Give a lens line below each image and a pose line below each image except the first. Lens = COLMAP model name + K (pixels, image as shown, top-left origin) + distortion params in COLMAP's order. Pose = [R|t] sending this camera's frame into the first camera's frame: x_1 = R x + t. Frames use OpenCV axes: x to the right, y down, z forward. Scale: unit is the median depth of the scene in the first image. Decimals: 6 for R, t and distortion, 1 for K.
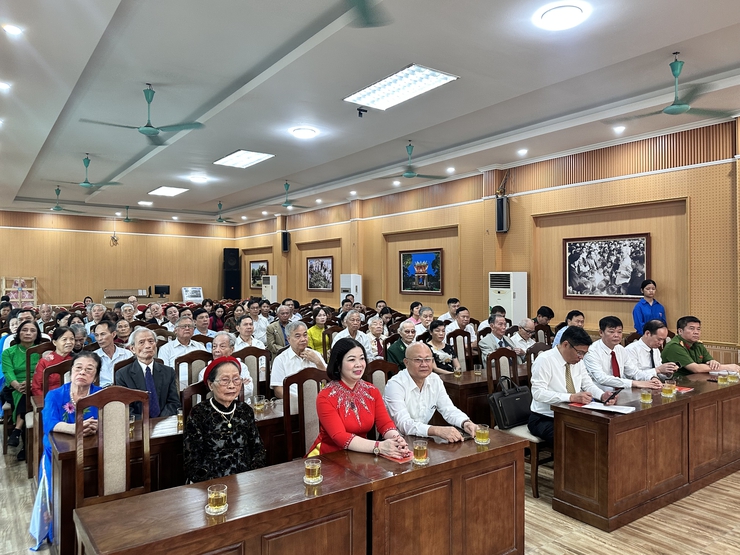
lens RADIAL K [[549.0, 0, 370.5], [0, 549.0, 276.4], [0, 0, 1]] dist [0.094552, -0.000516]
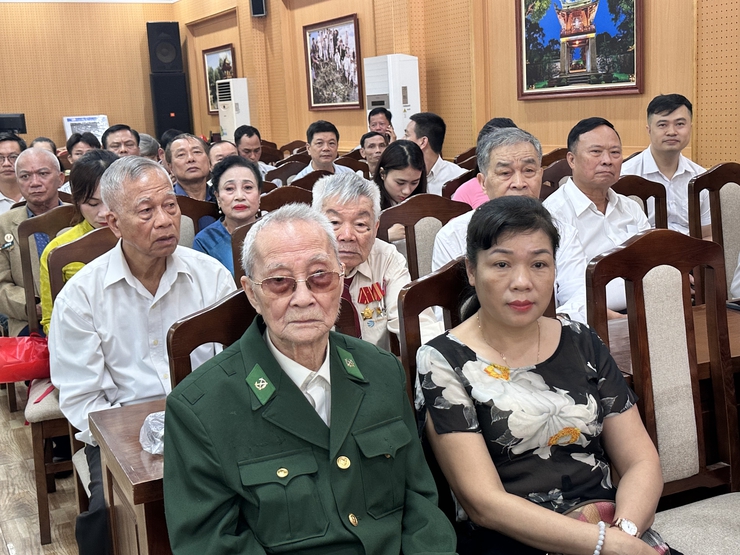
lens RADIAL K [[972.4, 0, 368.8], [0, 972.4, 272.1], [0, 0, 1]] dist [0.184584, 0.000000]
pose [[0.984436, -0.026574, -0.173725, 0.070757], [0.057483, 0.982818, 0.175397, 0.025922], [0.166079, -0.182653, 0.969049, 0.379006]]
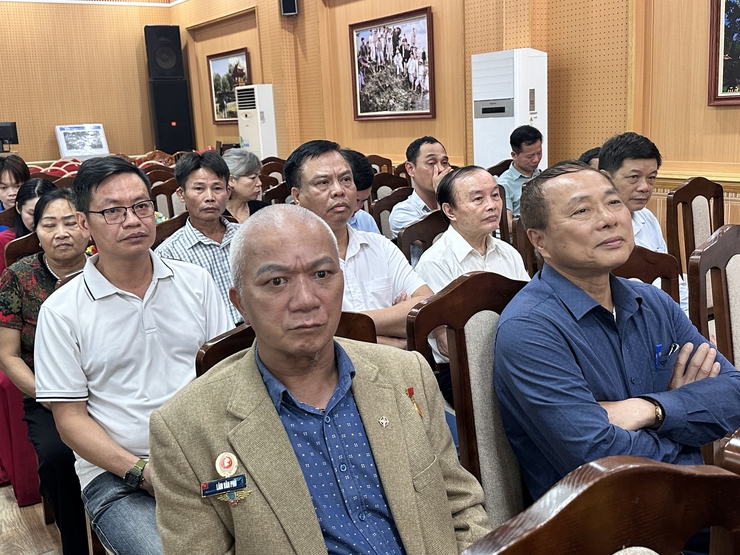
lens RADIAL K [[813.5, 0, 374.2], [0, 813.5, 282.6], [0, 0, 1]] dist [0.086871, 0.000000]
pose [[0.997217, -0.032148, -0.067272, -0.095331], [0.045599, 0.976821, 0.209143, 0.025272], [0.058989, -0.211629, 0.975568, 0.610197]]
